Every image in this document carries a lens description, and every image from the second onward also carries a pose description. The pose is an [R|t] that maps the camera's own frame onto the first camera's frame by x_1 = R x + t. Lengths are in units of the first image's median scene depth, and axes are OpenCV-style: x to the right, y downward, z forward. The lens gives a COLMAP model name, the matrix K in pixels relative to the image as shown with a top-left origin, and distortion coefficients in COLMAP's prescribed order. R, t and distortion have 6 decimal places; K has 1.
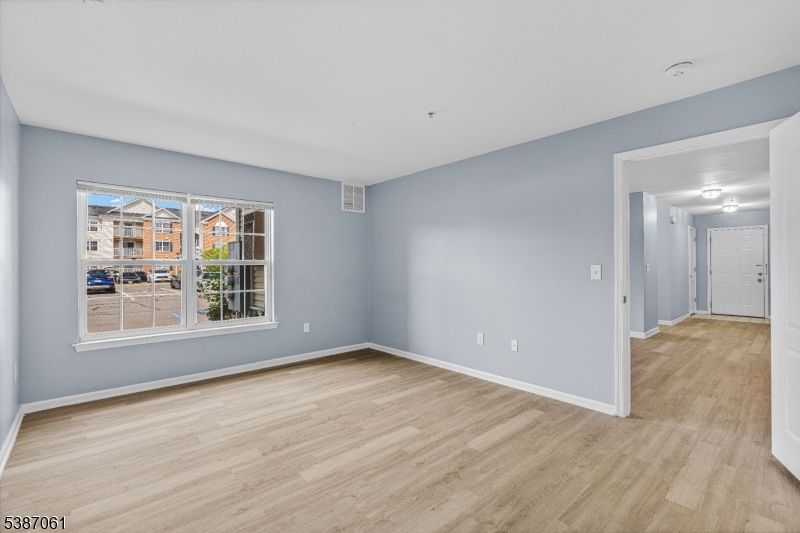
lens RADIAL K [[358.4, 0, 401.1], [0, 358.4, 262.7], [0, 0, 1]] dist [-0.001724, -0.000367]
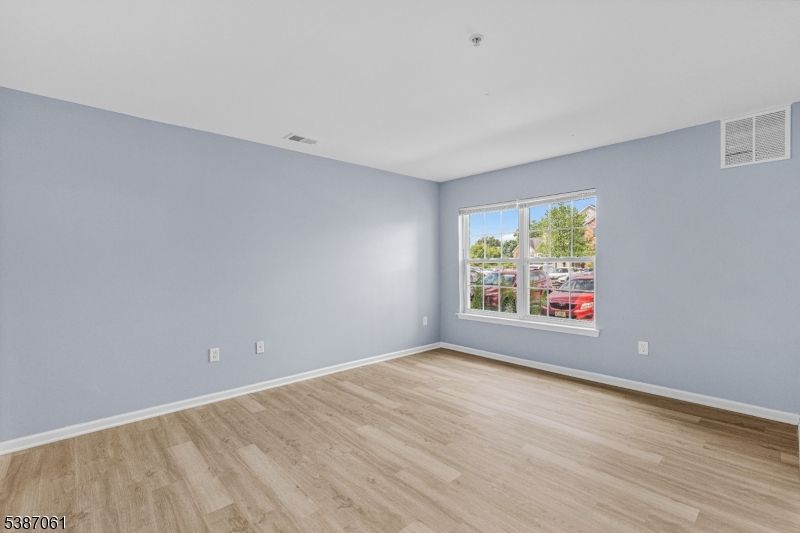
lens RADIAL K [[362.1, 0, 404.4], [0, 362.1, 266.0], [0, 0, 1]] dist [-0.004310, -0.000216]
pose [[0.013884, 0.008959, -0.999863, 0.801893], [0.014544, 0.999852, 0.009161, 0.002309], [0.999798, -0.014669, 0.013752, 0.884069]]
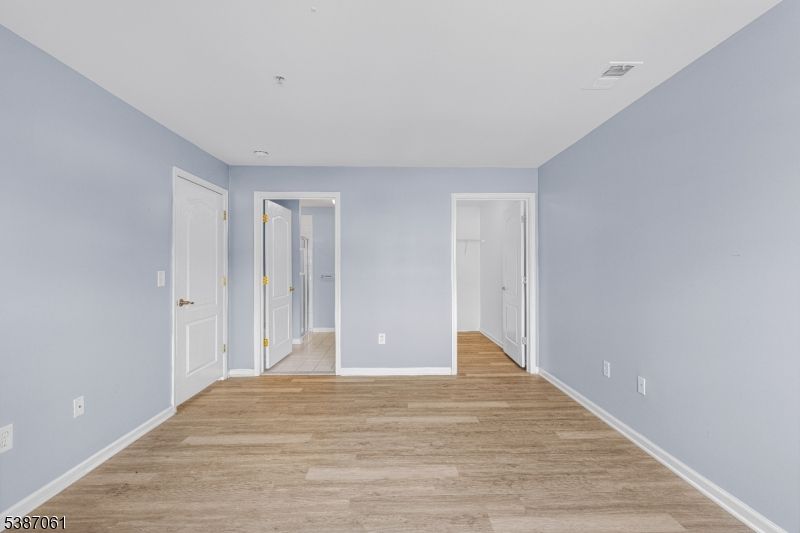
lens RADIAL K [[358.4, 0, 401.1], [0, 358.4, 262.7], [0, 0, 1]] dist [-0.001724, -0.000367]
pose [[-0.759043, 0.014307, 0.650883, -0.648667], [0.003062, 0.999826, -0.018407, 0.003371], [-0.651033, -0.011978, -0.758955, 1.473497]]
